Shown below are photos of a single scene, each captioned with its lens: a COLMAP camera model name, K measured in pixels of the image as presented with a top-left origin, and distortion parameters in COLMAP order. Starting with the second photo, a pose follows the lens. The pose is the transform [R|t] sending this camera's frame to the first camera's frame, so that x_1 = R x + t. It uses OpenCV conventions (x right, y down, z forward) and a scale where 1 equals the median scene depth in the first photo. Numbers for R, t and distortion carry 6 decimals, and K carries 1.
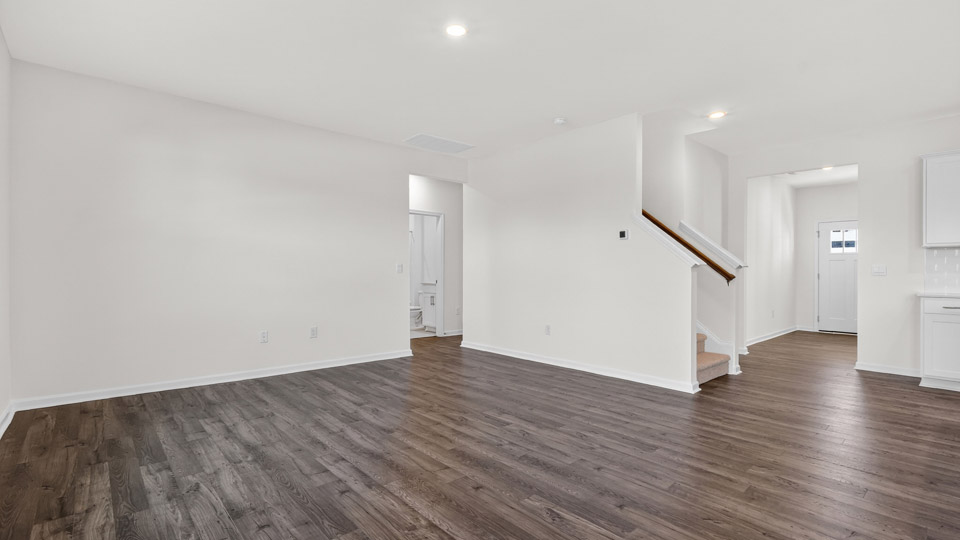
lens RADIAL K [[444.5, 0, 478.2], [0, 444.5, 269.7], [0, 0, 1]] dist [-0.007840, 0.000182]
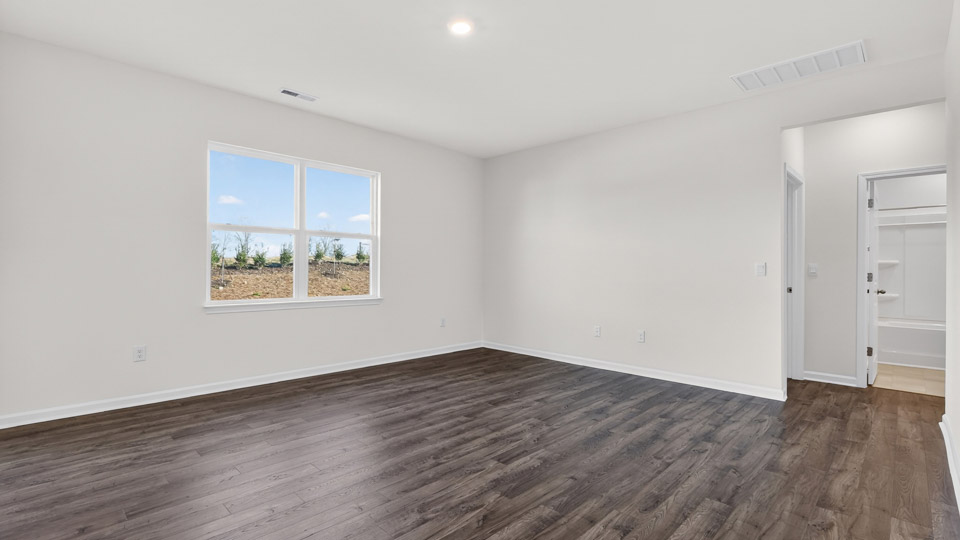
lens RADIAL K [[444.5, 0, 478.2], [0, 444.5, 269.7], [0, 0, 1]] dist [-0.007840, 0.000182]
pose [[0.072537, -0.004413, -0.997356, 0.888152], [-0.006361, 0.999968, -0.004887, 0.006417], [0.997345, 0.006699, 0.072507, 0.924789]]
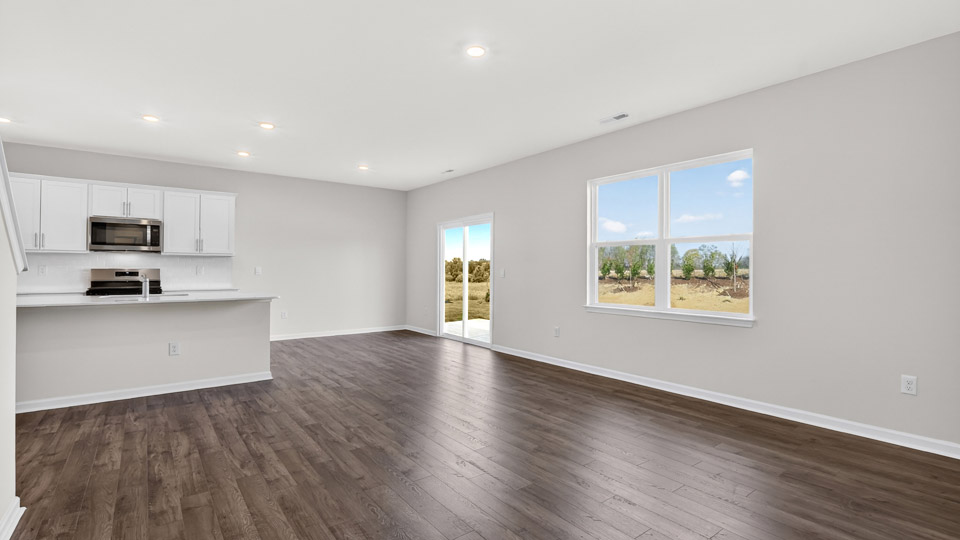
lens RADIAL K [[444.5, 0, 478.2], [0, 444.5, 269.7], [0, 0, 1]] dist [-0.007840, 0.000182]
pose [[-0.997022, -0.009899, 0.076478, -0.133394], [-0.009900, 0.999951, 0.000367, -0.023302], [-0.076477, -0.000391, -0.997071, 1.935199]]
